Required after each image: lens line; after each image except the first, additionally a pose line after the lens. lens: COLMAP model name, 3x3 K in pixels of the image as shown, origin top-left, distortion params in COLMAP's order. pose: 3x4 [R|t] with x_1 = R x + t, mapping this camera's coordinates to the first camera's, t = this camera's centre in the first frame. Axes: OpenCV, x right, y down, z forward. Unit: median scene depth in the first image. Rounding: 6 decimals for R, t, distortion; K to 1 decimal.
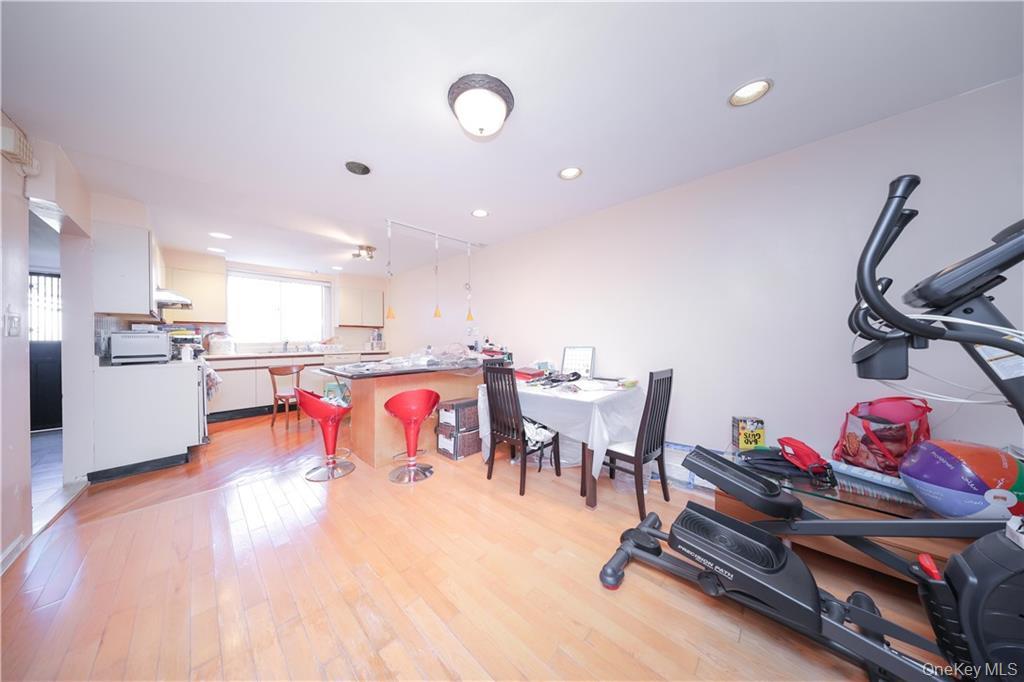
lens RADIAL K [[295.4, 0, 512.5], [0, 295.4, 340.8], [0, 0, 1]] dist [0.001952, -0.000056]
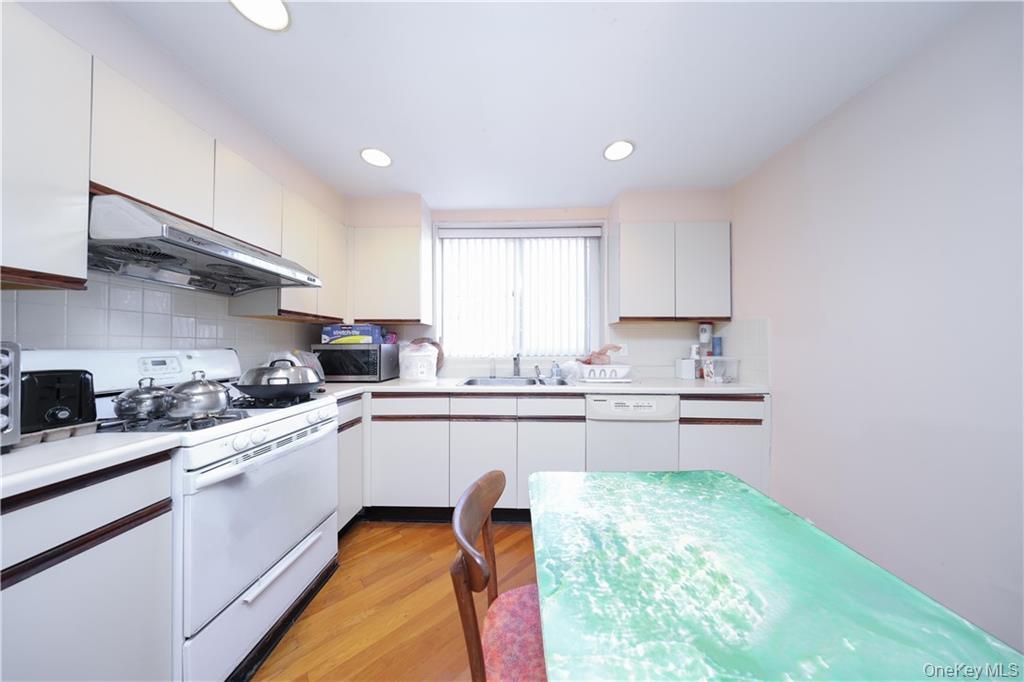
lens RADIAL K [[295.4, 0, 514.3], [0, 295.4, 342.0], [0, 0, 1]] dist [0.001952, -0.000056]
pose [[0.665634, -0.006328, -0.746251, -0.415492], [-0.006602, 0.999875, -0.014368, -0.013348], [0.746249, 0.014491, 0.665509, 0.679554]]
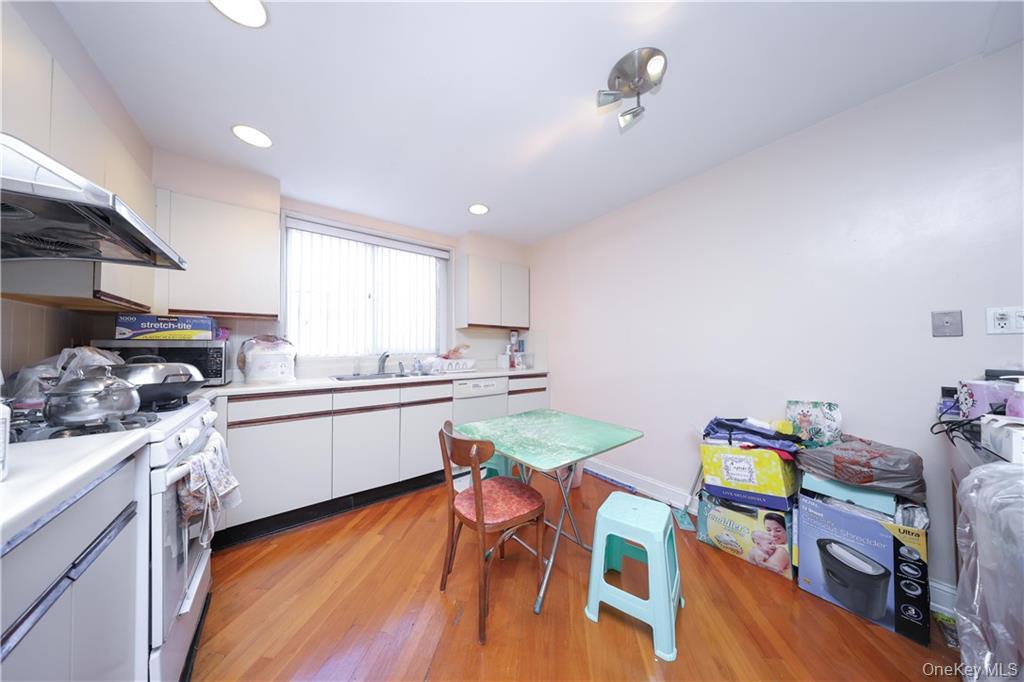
lens RADIAL K [[295.4, 0, 512.3], [0, 295.4, 344.9], [0, 0, 1]] dist [0.001952, -0.000056]
pose [[0.987707, -0.005234, -0.156226, -0.457584], [0.001714, 0.999742, -0.022656, -0.001490], [0.156305, 0.022110, 0.987461, 0.516279]]
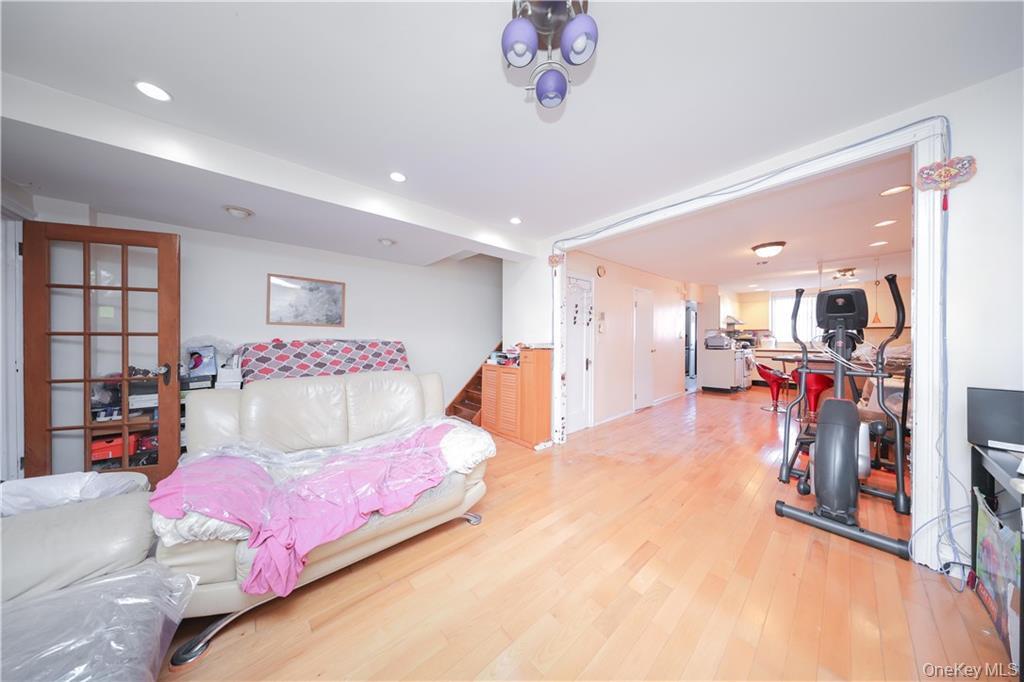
lens RADIAL K [[295.4, 0, 514.9], [0, 295.4, 339.6], [0, 0, 1]] dist [0.001952, -0.000056]
pose [[-0.073441, 0.007528, -0.997271, 0.719399], [-0.004695, 0.999958, 0.007894, -0.009287], [0.997289, 0.005262, -0.073402, -0.282567]]
